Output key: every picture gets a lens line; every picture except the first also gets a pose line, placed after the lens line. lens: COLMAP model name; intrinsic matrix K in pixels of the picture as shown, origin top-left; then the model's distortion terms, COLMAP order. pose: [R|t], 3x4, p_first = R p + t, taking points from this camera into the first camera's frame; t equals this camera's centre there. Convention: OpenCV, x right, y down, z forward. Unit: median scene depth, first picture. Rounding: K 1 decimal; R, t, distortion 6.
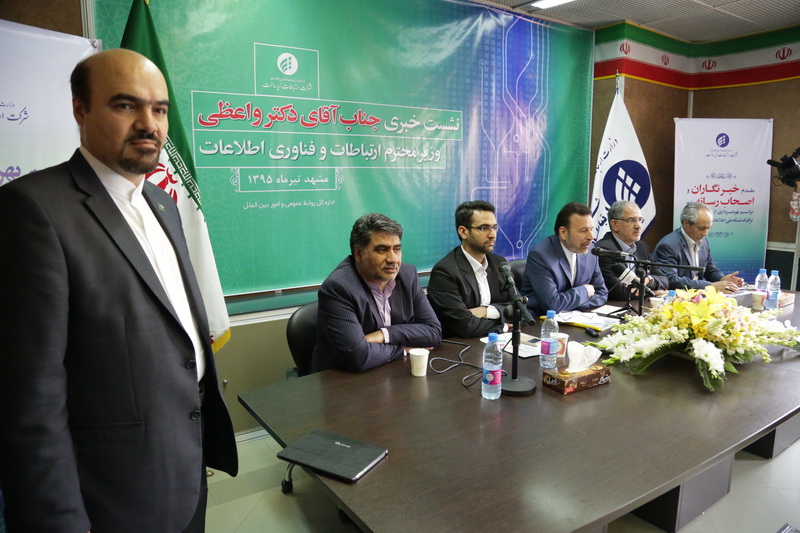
lens RADIAL K [[510.2, 0, 400.0], [0, 510.2, 266.5], [0, 0, 1]] dist [-0.066427, 0.003605]
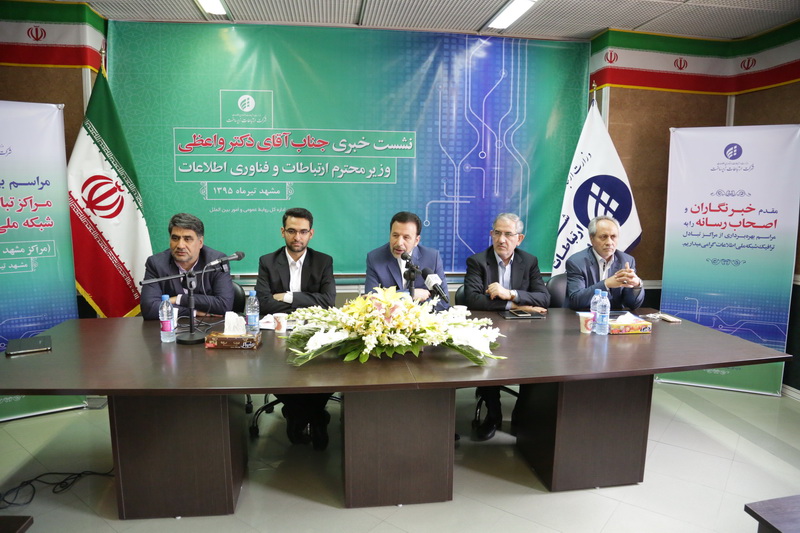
lens RADIAL K [[510.2, 0, 400.0], [0, 510.2, 266.5], [0, 0, 1]] dist [-0.066427, 0.003605]
pose [[0.903283, 0.072627, -0.422854, 0.532317], [-0.087433, 0.996047, -0.015693, 0.005793], [0.420042, 0.051147, 0.906062, -0.001832]]
